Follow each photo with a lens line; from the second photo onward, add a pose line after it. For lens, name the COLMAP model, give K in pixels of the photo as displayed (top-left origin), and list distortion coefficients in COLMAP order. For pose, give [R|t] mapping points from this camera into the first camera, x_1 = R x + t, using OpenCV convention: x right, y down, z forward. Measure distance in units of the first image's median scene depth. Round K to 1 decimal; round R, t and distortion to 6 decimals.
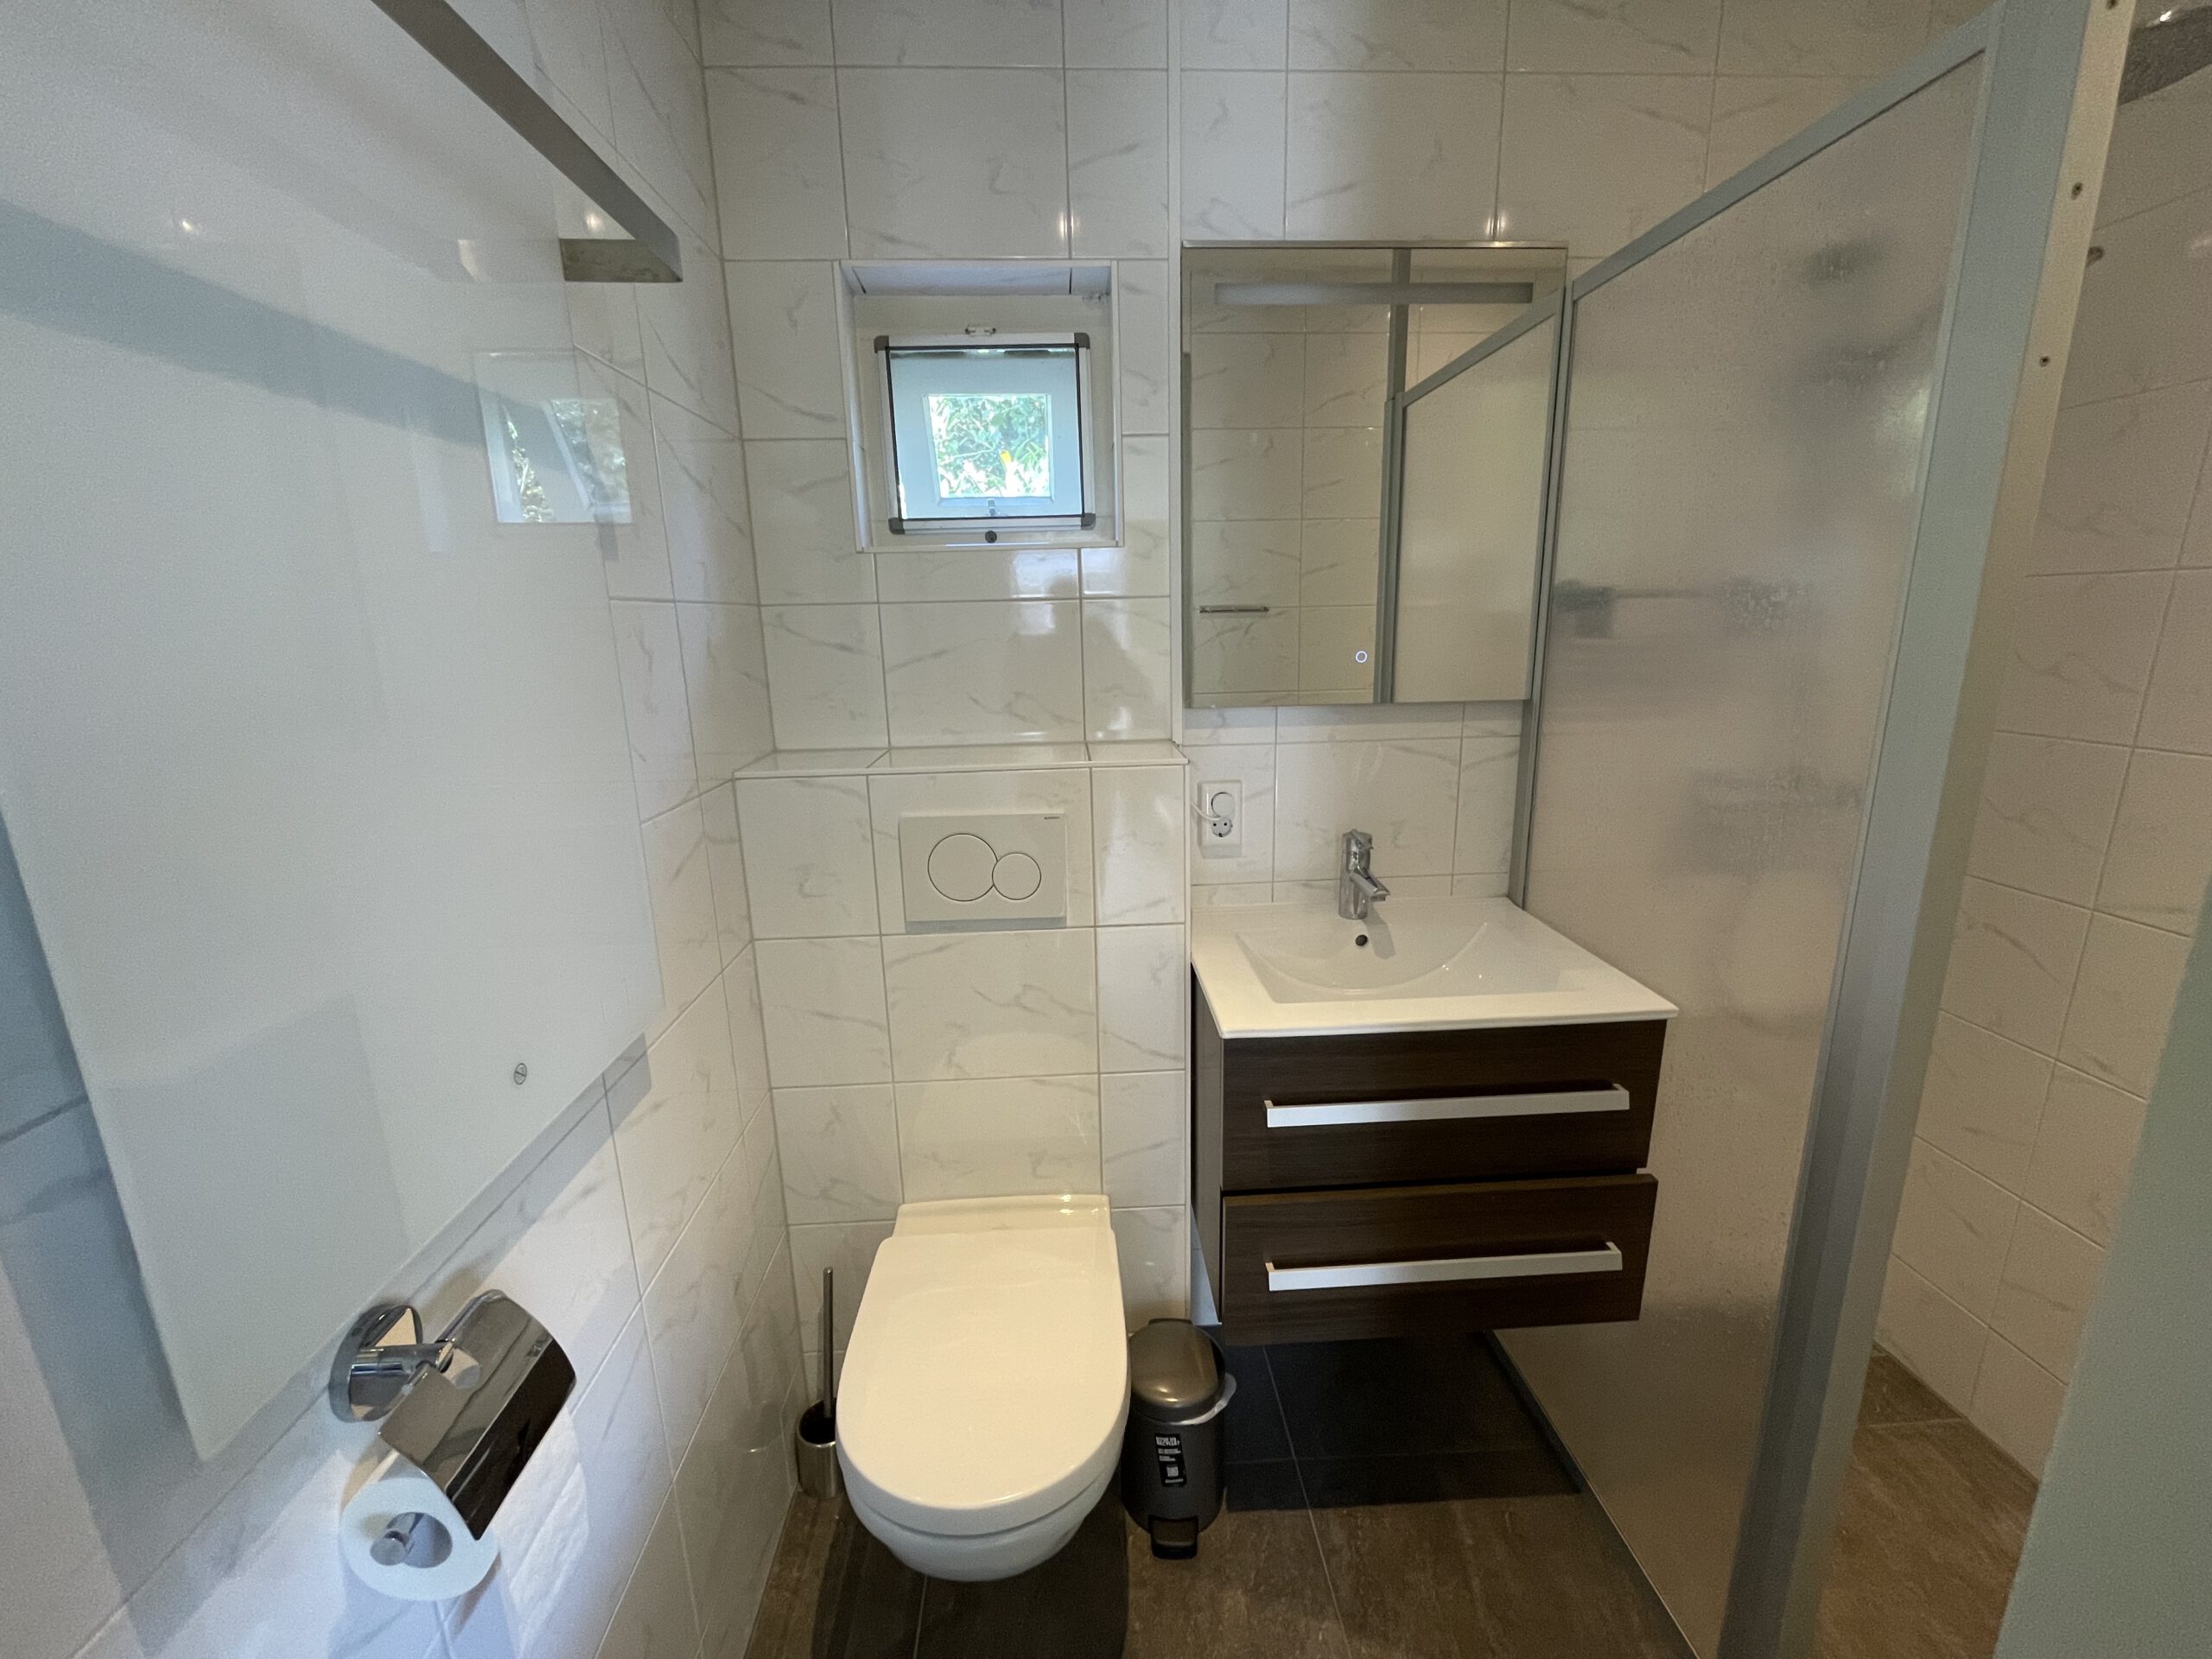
lens RADIAL K [[896.5, 0, 1109.1], [0, 896.5, 829.4], [0, 0, 1]] dist [-0.000278, -0.000681]
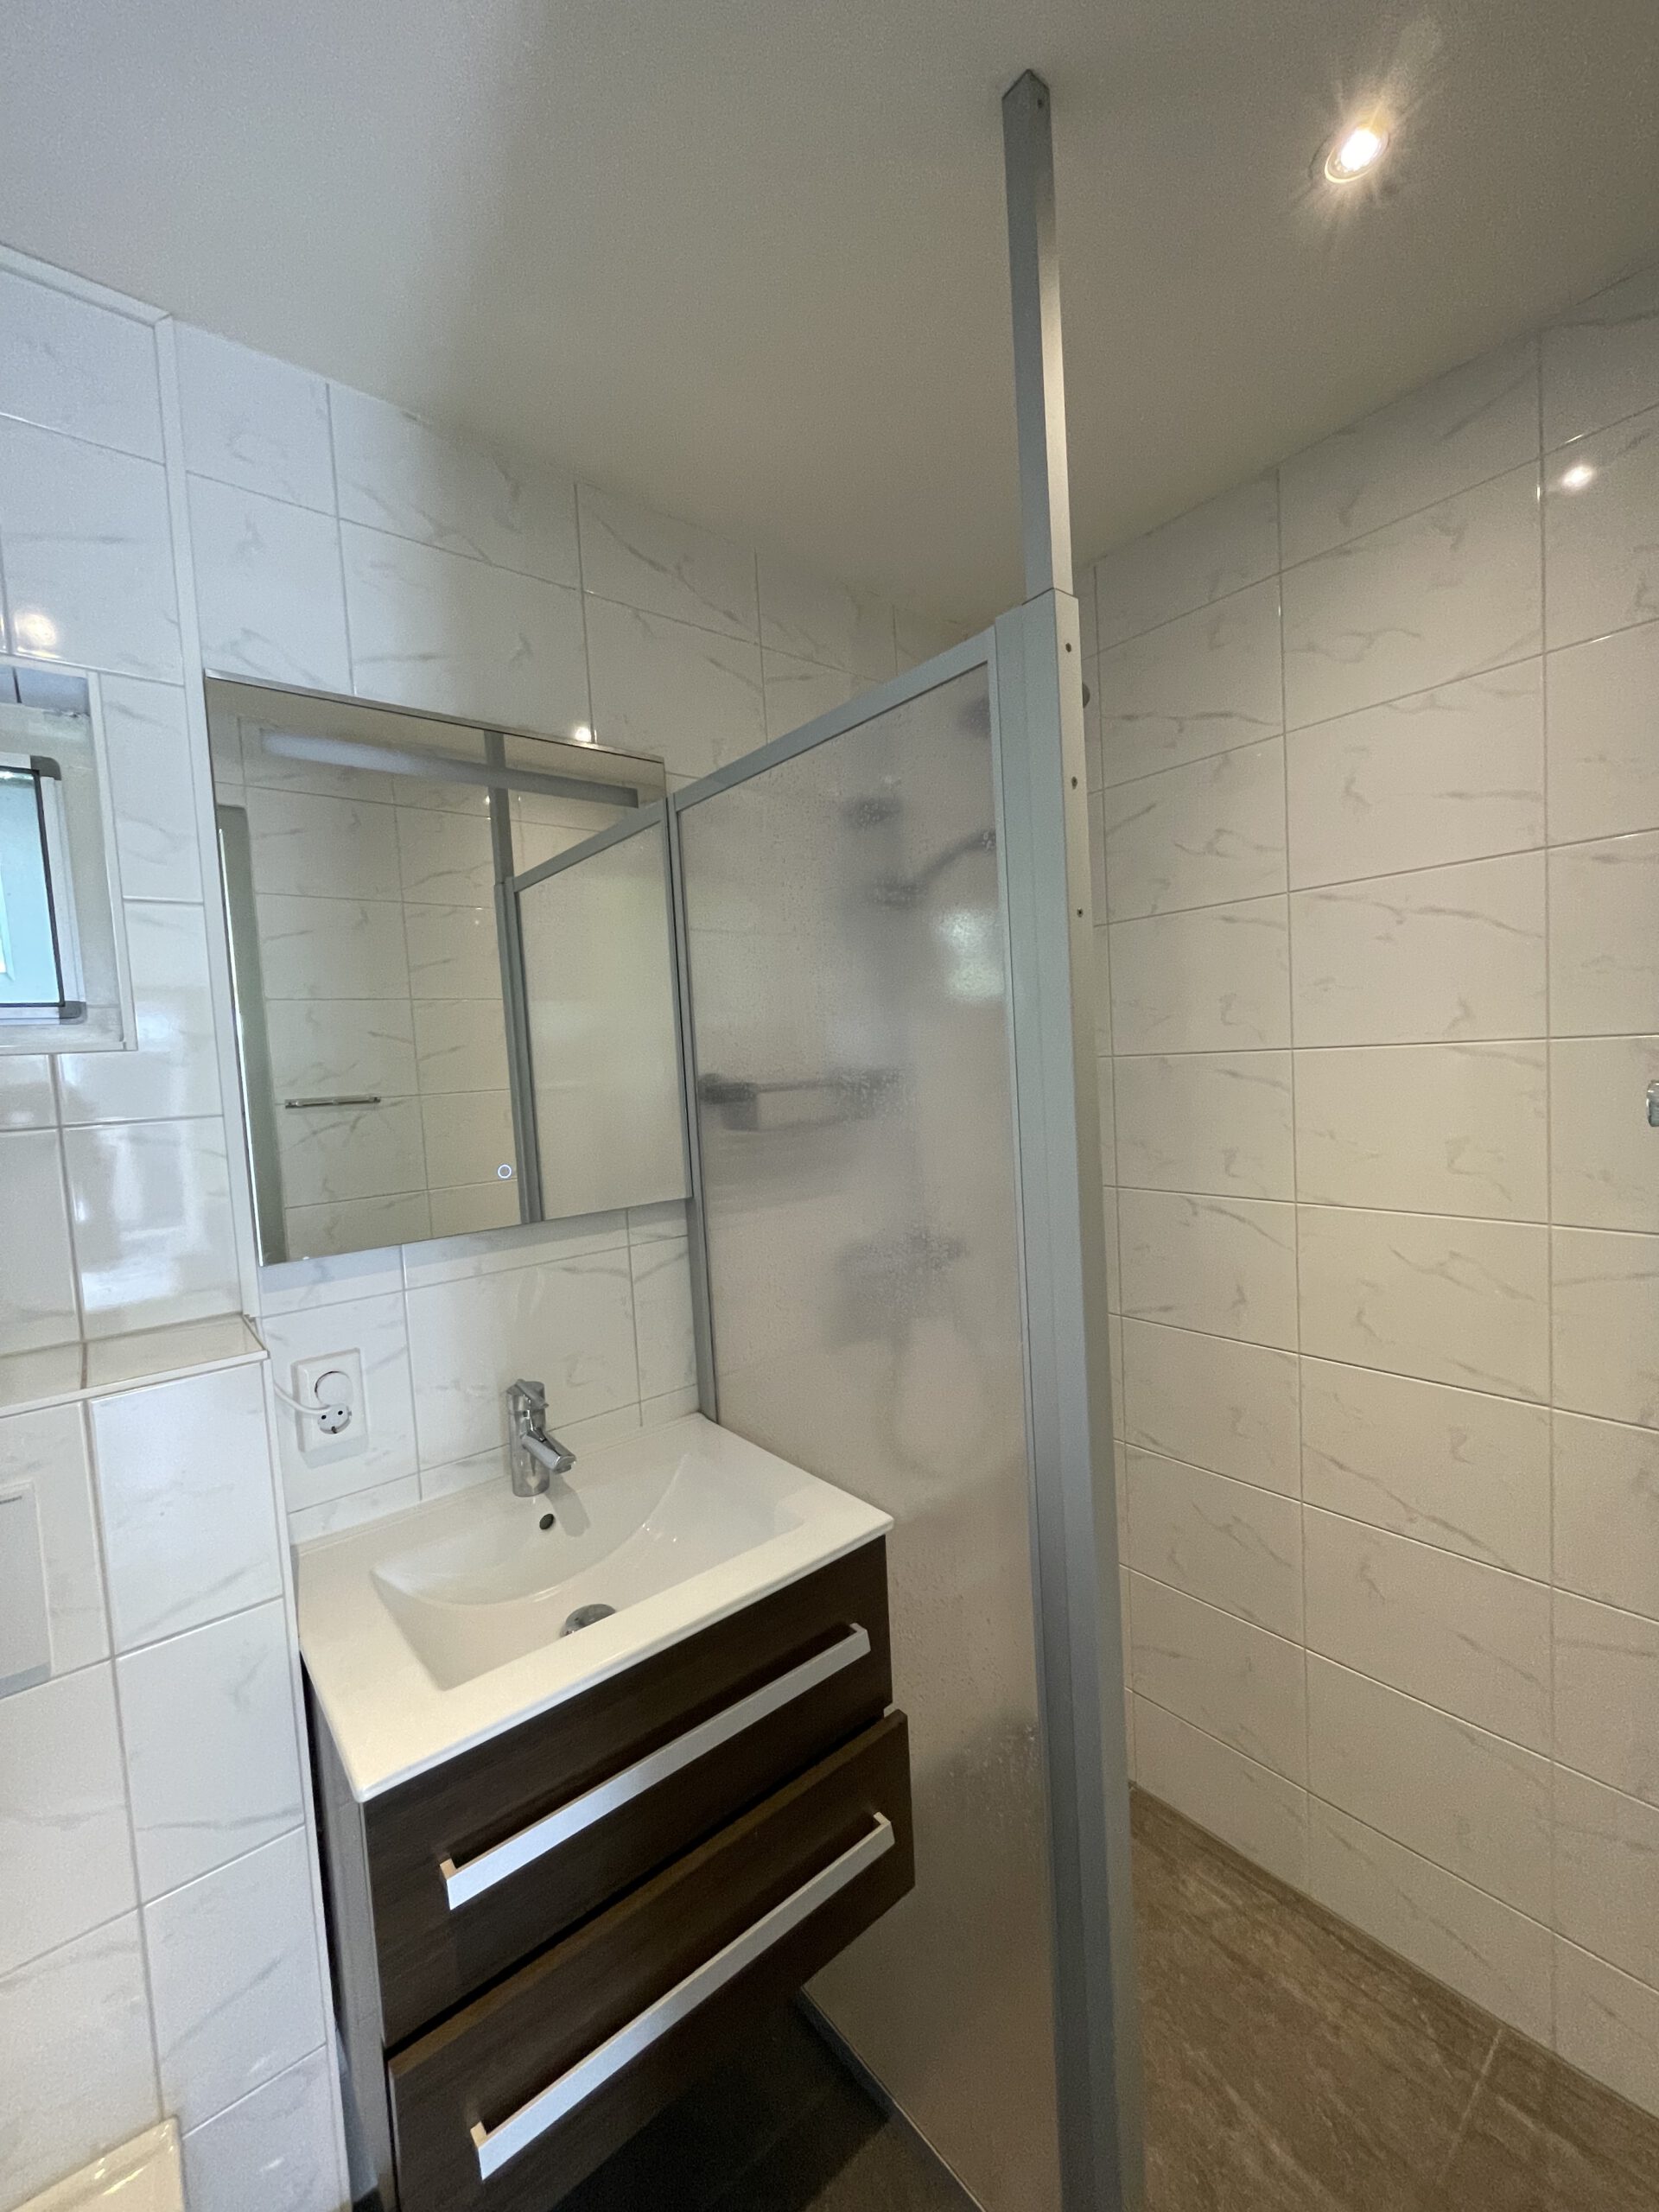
lens RADIAL K [[896.5, 0, 830.8], [0, 896.5, 1105.6], [0, 0, 1]] dist [-0.000278, -0.000681]
pose [[0.804806, -0.054286, 0.591049, 0.036473], [0.171586, 0.974569, -0.144129, -0.081298], [-0.568194, 0.217412, 0.793654, 0.152944]]
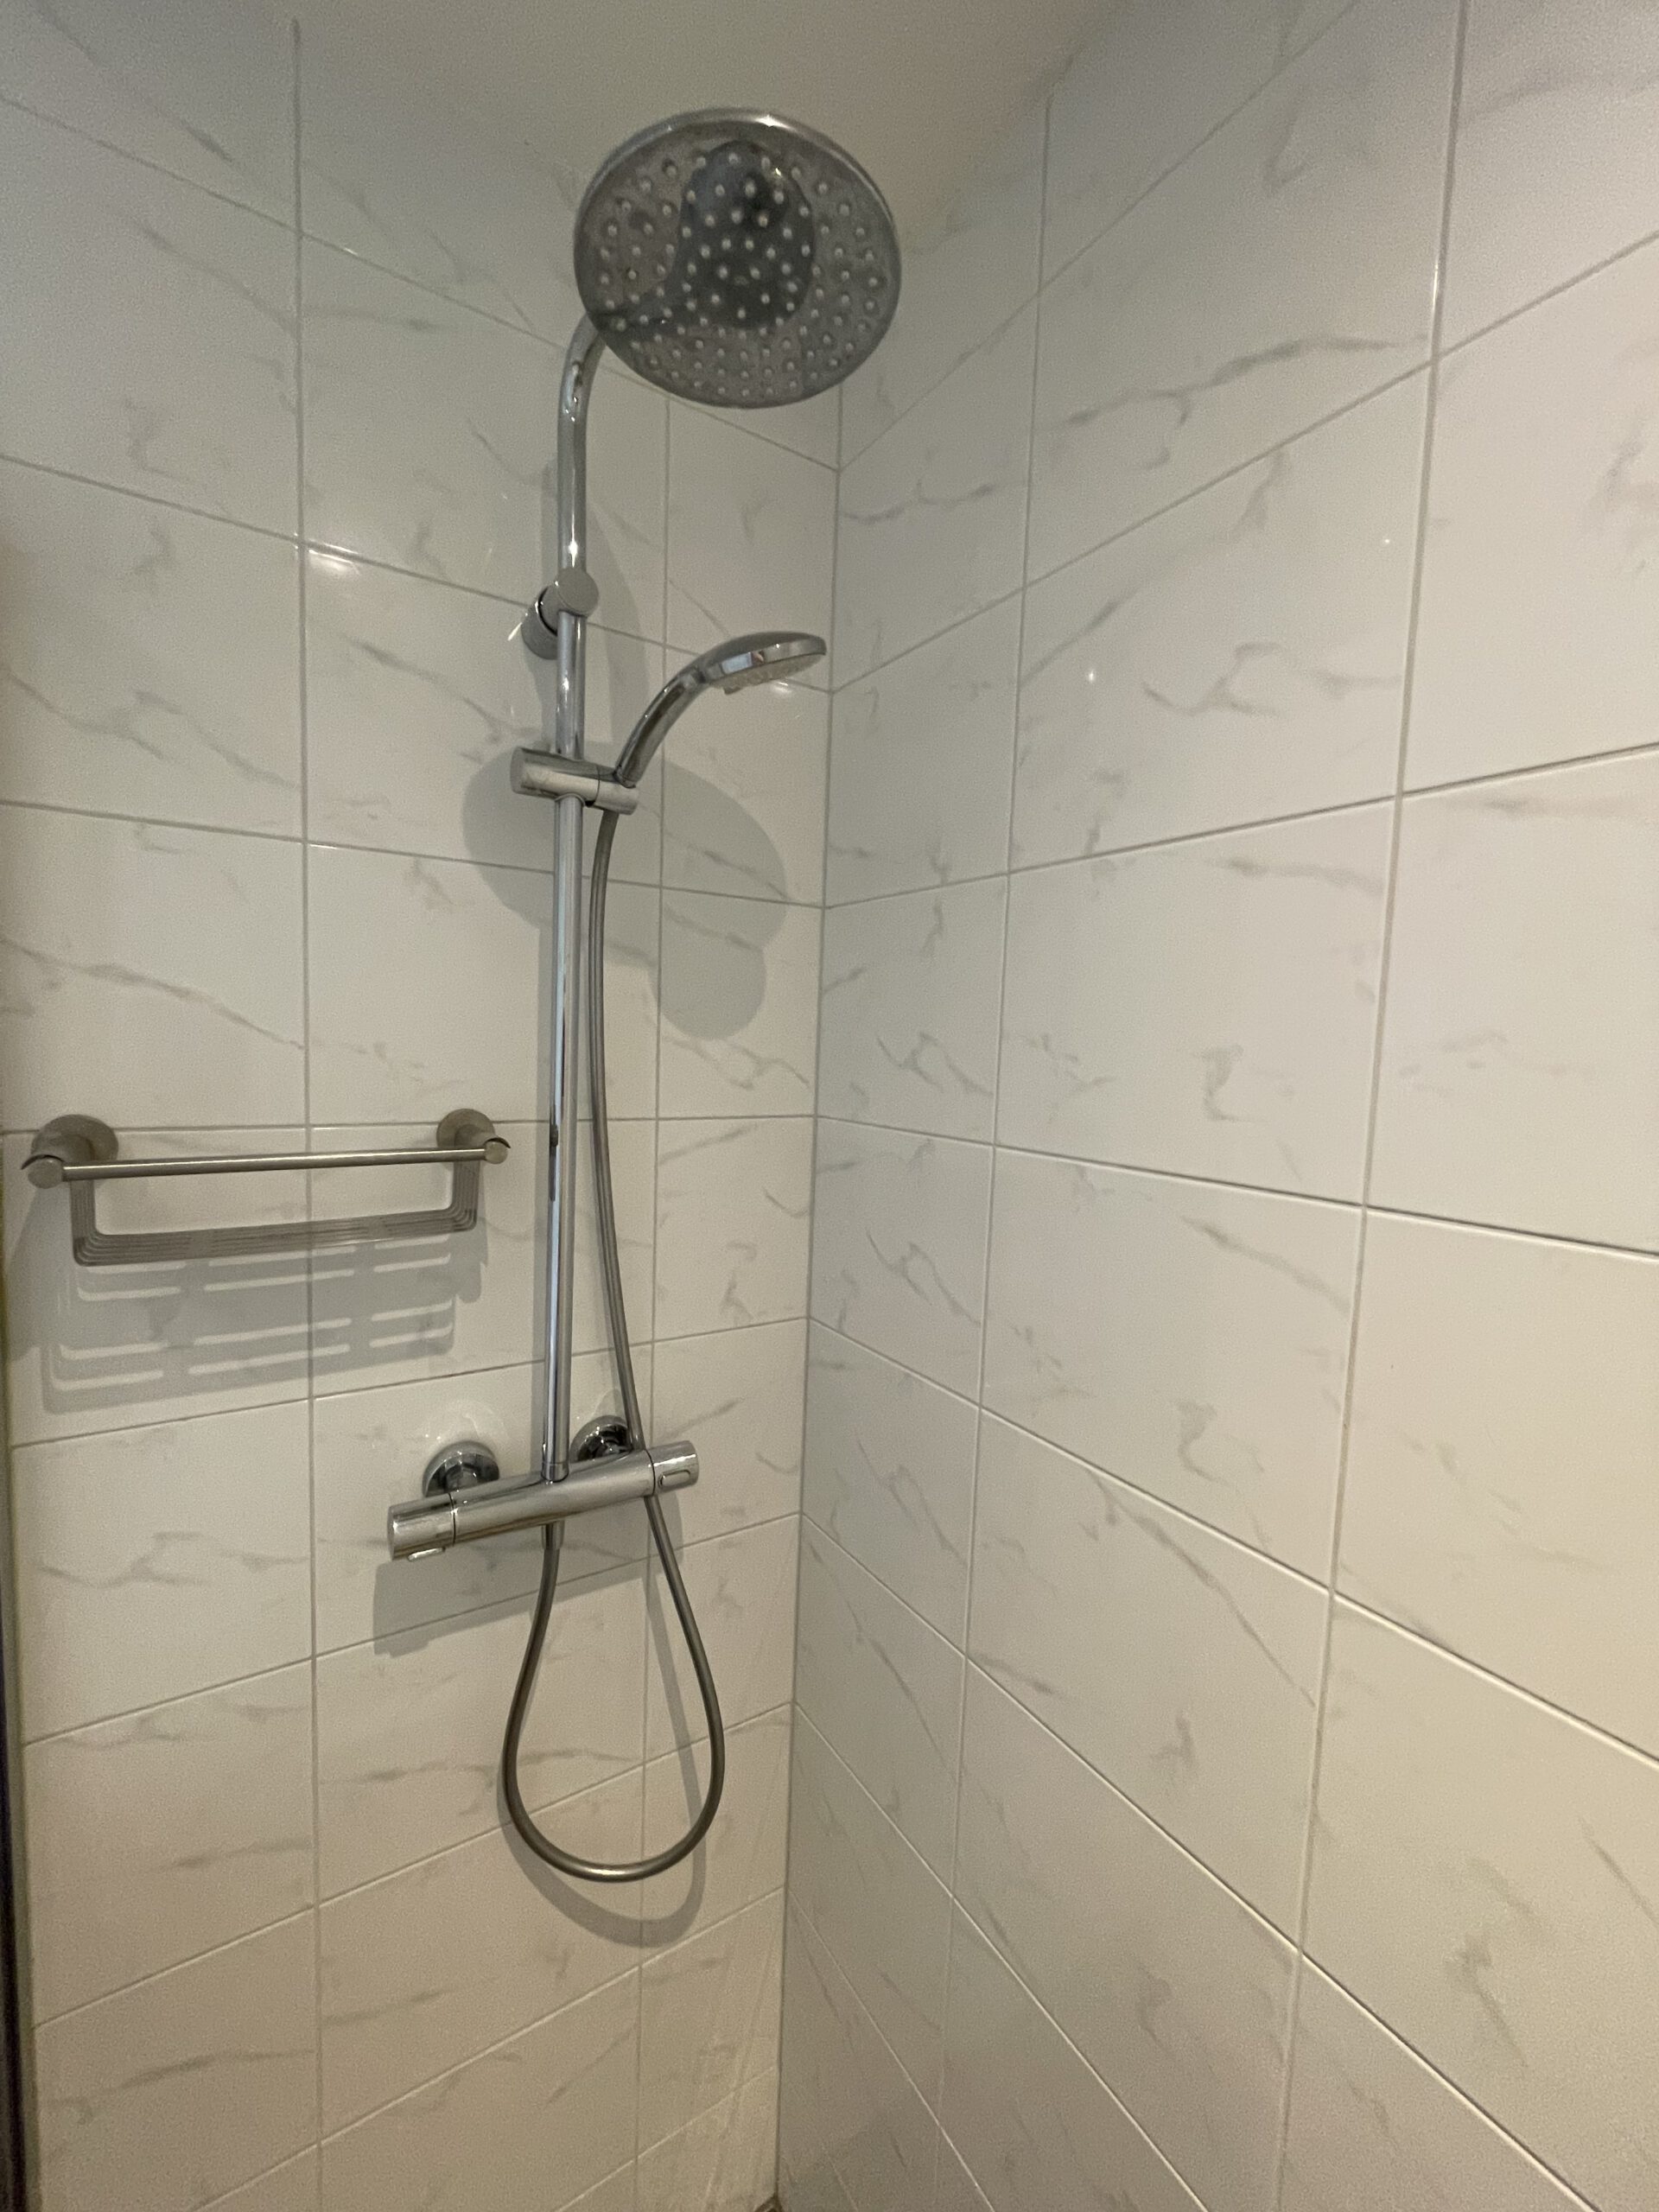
lens RADIAL K [[896.5, 0, 831.1], [0, 896.5, 1105.5], [0, 0, 1]] dist [-0.000278, -0.000681]
pose [[0.865592, 0.017478, 0.500445, 0.650729], [0.059607, 0.988689, -0.137629, -0.201873], [-0.497190, 0.148961, 0.854759, 0.417583]]
